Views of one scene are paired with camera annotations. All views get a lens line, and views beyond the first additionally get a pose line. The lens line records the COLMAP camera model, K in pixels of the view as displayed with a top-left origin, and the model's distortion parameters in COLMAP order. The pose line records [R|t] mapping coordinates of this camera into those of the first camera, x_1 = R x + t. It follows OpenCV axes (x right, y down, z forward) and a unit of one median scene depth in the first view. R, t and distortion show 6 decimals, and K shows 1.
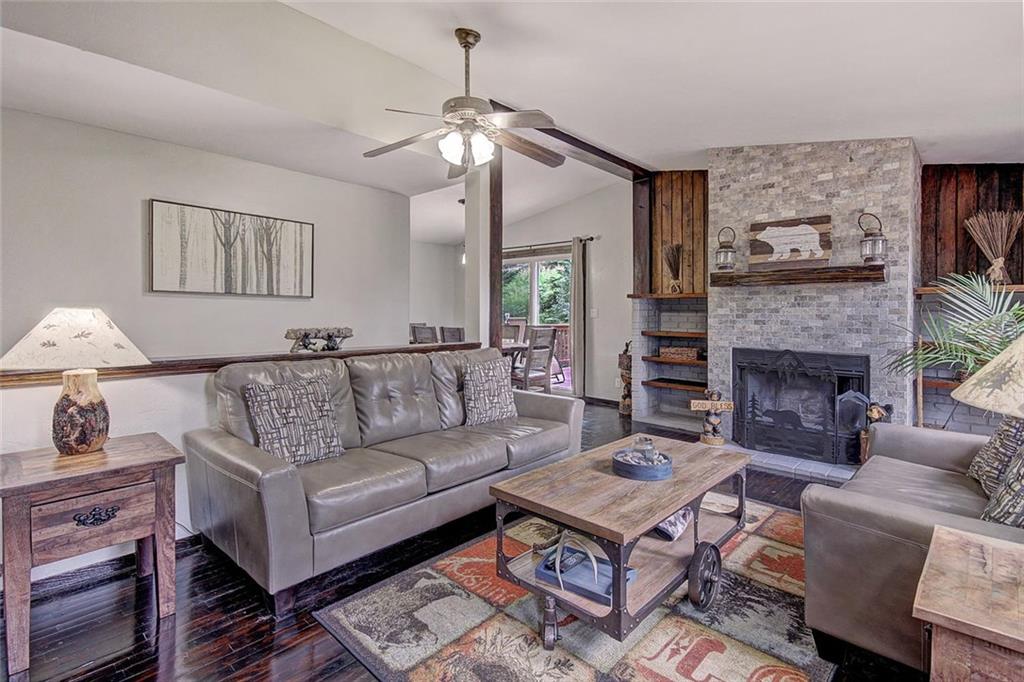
lens RADIAL K [[497.3, 0, 531.3], [0, 497.3, 320.3], [0, 0, 1]] dist [0.019956, -0.000134]
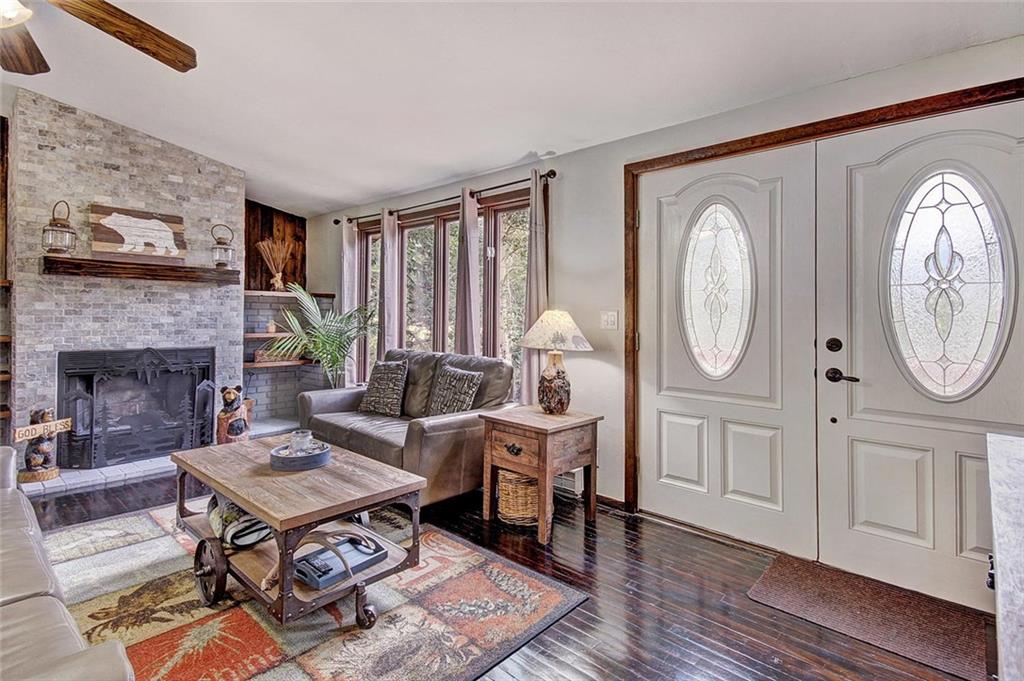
lens RADIAL K [[497.3, 0, 517.9], [0, 497.3, 304.7], [0, 0, 1]] dist [0.019956, -0.000134]
pose [[-0.014251, 0.018306, 0.999731, -0.452483], [0.000281, 0.999832, -0.018304, -0.005599], [-0.999898, 0.000020, -0.014253, 0.299579]]
